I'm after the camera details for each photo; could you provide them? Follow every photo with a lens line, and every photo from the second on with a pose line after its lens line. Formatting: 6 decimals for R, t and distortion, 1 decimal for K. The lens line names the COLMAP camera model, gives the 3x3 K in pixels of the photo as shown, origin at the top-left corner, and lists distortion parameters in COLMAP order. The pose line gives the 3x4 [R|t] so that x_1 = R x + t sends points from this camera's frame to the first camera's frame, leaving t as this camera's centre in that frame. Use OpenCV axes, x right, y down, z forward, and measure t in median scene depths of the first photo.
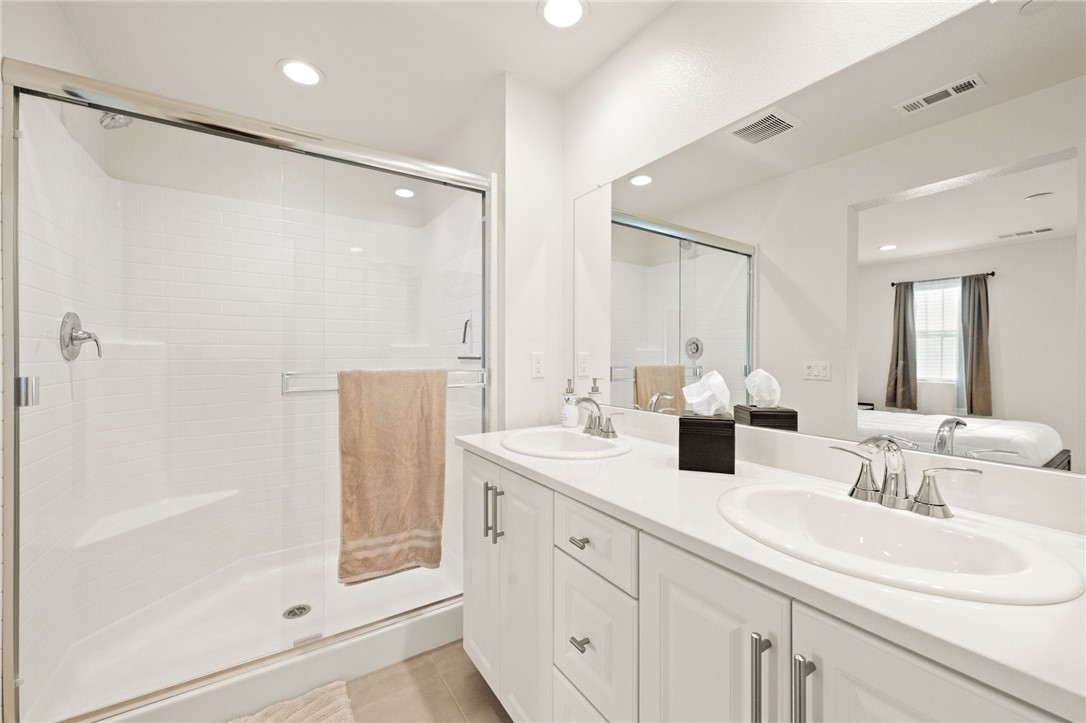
lens RADIAL K [[449.1, 0, 547.4], [0, 449.1, 350.8], [0, 0, 1]] dist [-0.001453, -0.000116]
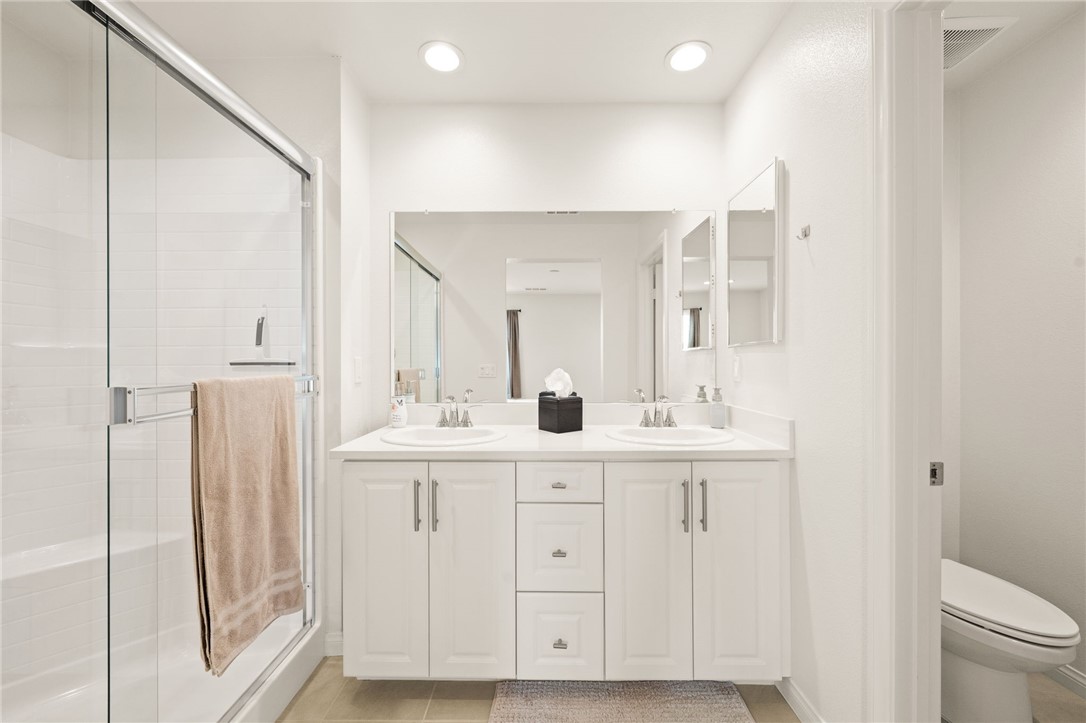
lens RADIAL K [[443.8, 0, 543.0], [0, 443.8, 361.5], [0, 0, 1]] dist [0.001218, 0.000064]
pose [[0.531969, -0.004334, 0.846753, -0.720253], [-0.005287, 0.999950, 0.008440, 0.003287], [-0.846747, -0.008967, 0.531920, 0.164407]]
